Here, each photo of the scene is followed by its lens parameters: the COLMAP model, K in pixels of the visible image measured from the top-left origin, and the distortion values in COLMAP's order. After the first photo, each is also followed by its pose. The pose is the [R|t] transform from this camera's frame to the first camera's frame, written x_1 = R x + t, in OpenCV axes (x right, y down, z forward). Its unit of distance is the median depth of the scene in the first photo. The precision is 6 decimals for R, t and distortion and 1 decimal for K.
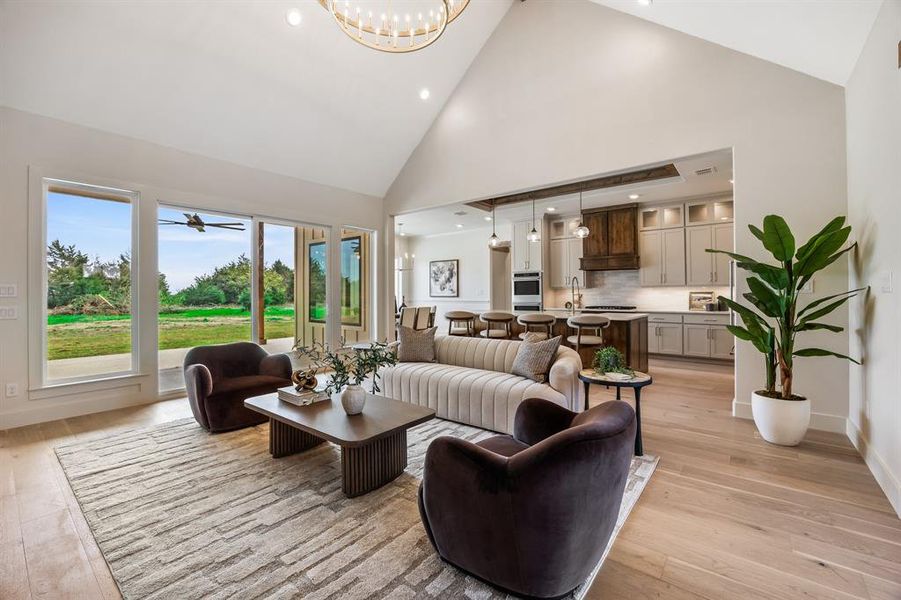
lens RADIAL K [[377.6, 0, 446.3], [0, 377.6, 292.7], [0, 0, 1]] dist [-0.014295, -0.000021]
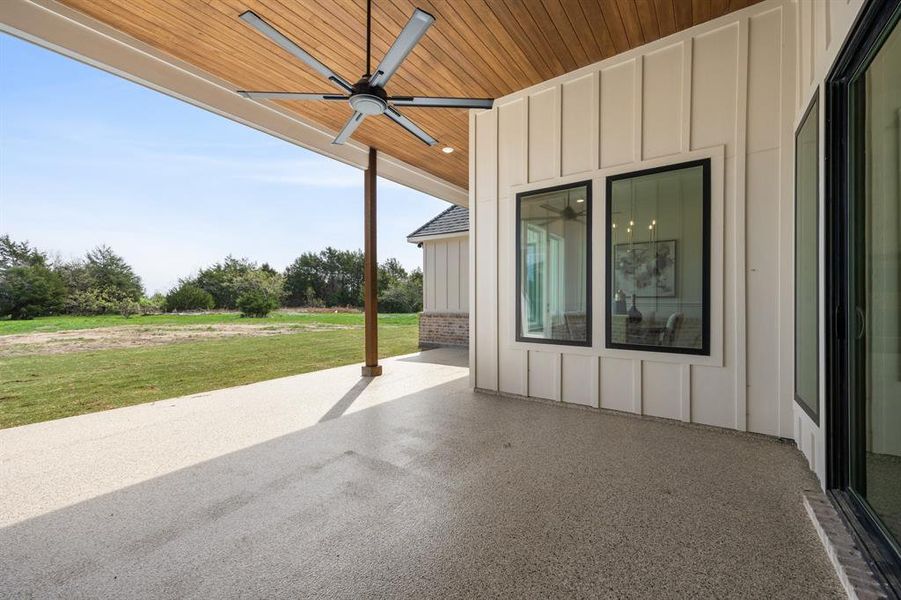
lens RADIAL K [[364.5, 0, 453.5], [0, 364.5, 303.2], [0, 0, 1]] dist [0.002706, 0.000097]
pose [[0.997314, 0.000593, 0.073242, -0.071493], [-0.001682, 0.999889, 0.014807, 0.002328], [-0.073225, -0.014890, 0.997204, 0.071770]]
